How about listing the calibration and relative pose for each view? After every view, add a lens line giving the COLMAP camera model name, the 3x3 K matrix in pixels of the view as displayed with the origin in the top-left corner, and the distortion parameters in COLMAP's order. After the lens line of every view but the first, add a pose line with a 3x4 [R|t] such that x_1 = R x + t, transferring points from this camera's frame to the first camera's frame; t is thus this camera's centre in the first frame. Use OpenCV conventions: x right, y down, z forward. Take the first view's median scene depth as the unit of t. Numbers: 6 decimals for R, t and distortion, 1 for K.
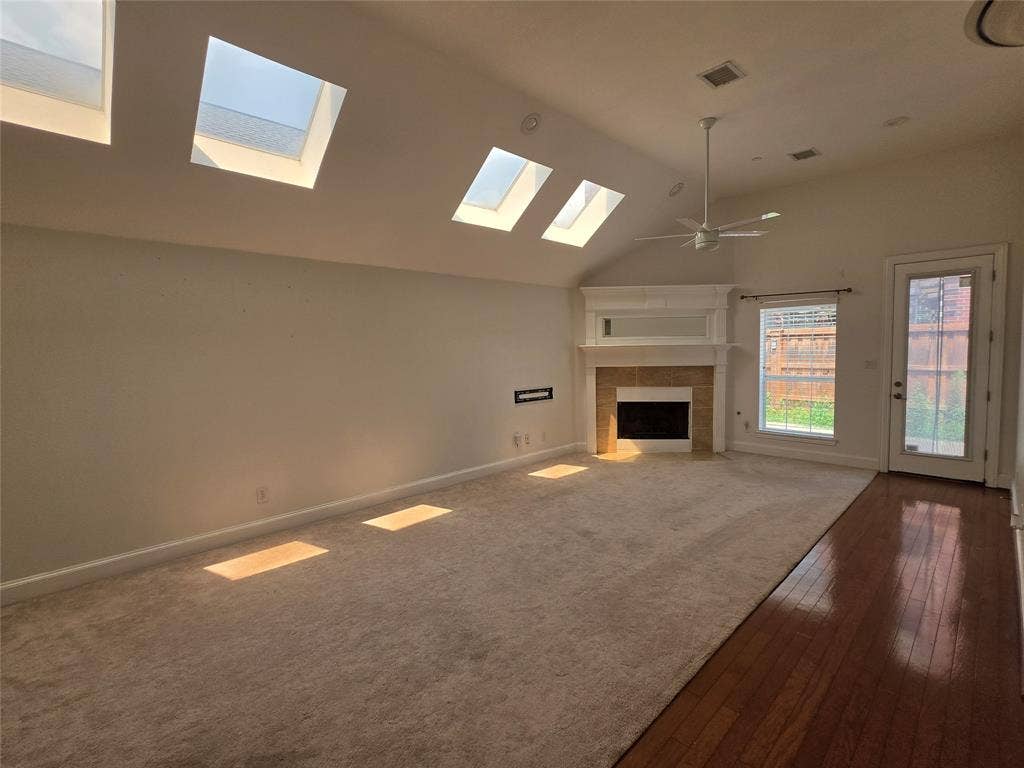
lens RADIAL K [[477.6, 0, 510.2], [0, 477.6, 379.5], [0, 0, 1]] dist [0.001577, 0.001193]
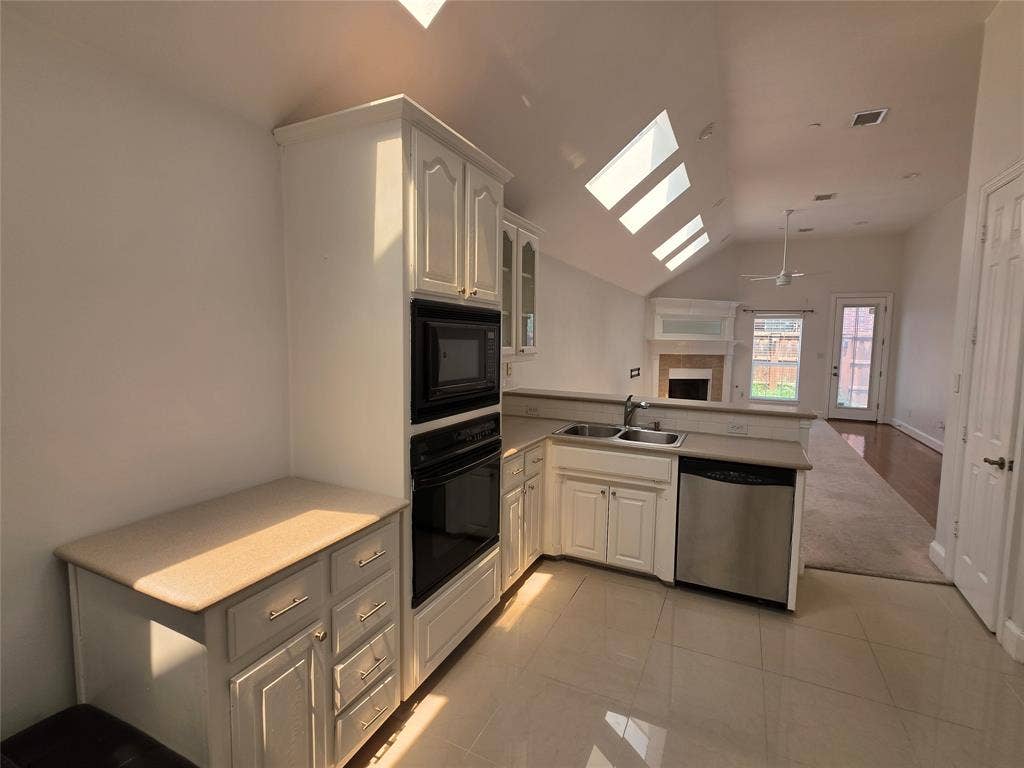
lens RADIAL K [[477.6, 0, 512.8], [0, 477.6, 378.7], [0, 0, 1]] dist [0.001577, 0.001193]
pose [[0.941106, 0.005747, 0.338062, -0.743706], [-0.012004, 0.999793, 0.016423, 0.030567], [-0.337898, -0.019514, 0.940981, -0.198943]]
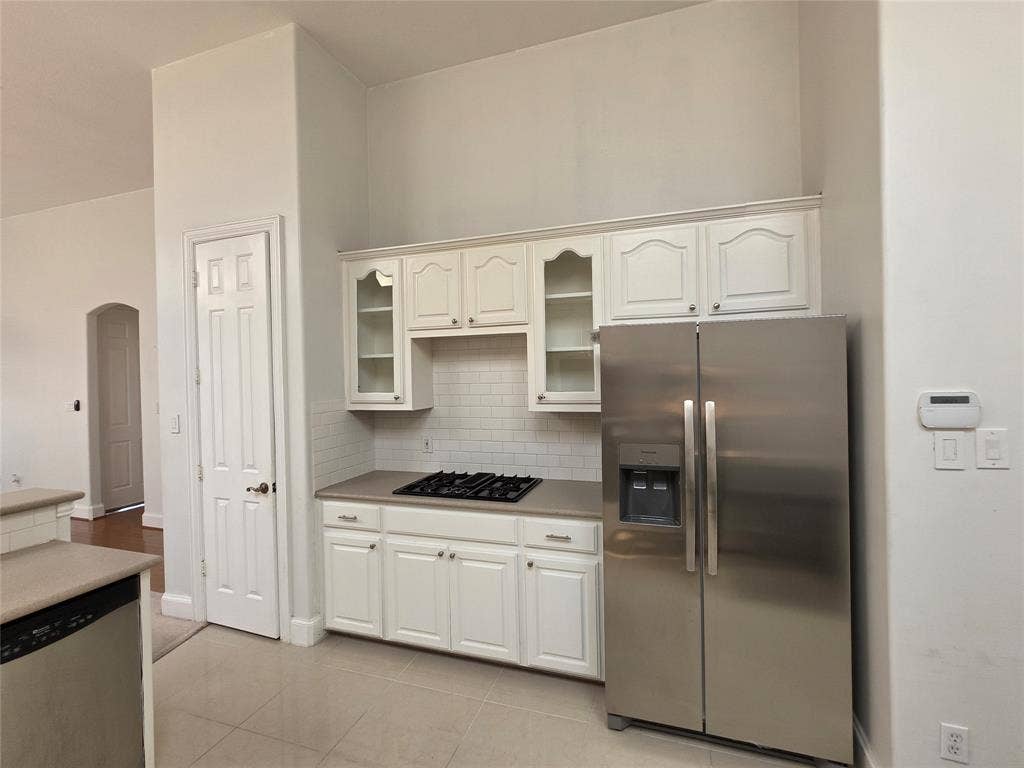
lens RADIAL K [[477.6, 0, 507.9], [0, 477.6, 376.1], [0, 0, 1]] dist [0.001577, 0.001193]
pose [[-0.427393, 0.021521, 0.903810, -0.733264], [0.090257, 0.995738, 0.018971, 0.010604], [-0.899549, 0.089683, -0.427514, 0.006018]]
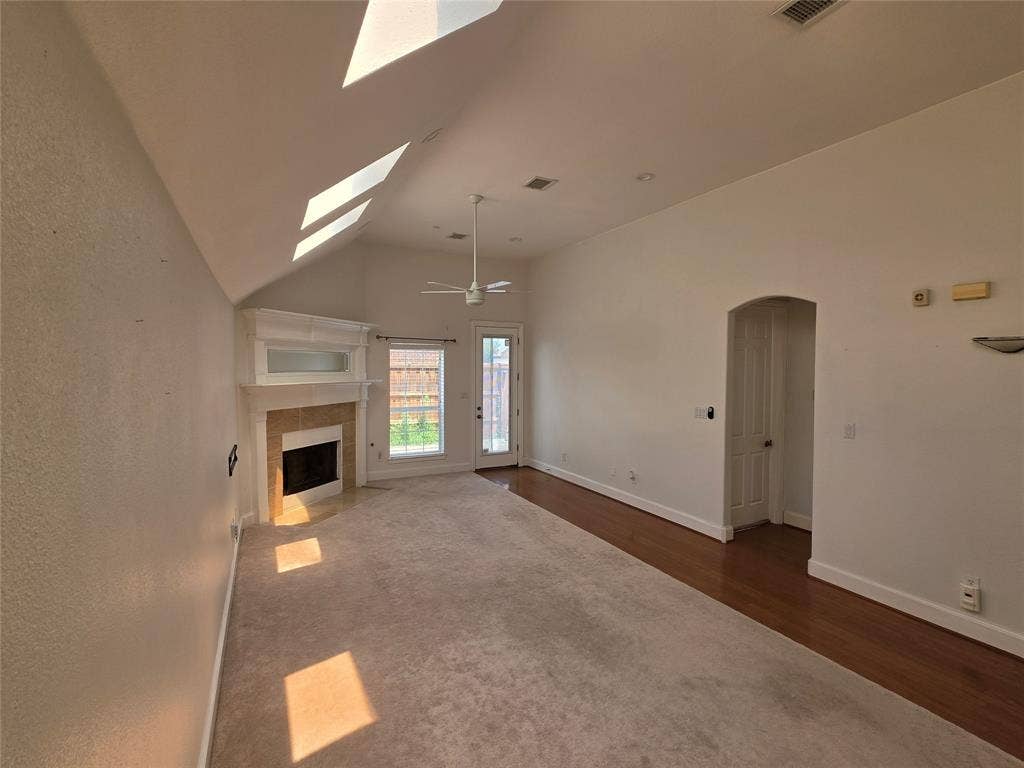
lens RADIAL K [[477.6, 0, 511.6], [0, 477.6, 374.7], [0, 0, 1]] dist [0.001577, 0.001193]
pose [[0.295178, 0.001483, 0.955441, -0.467552], [0.053622, 0.998397, -0.018116, -0.051913], [-0.953936, 0.056580, 0.294625, 0.403197]]
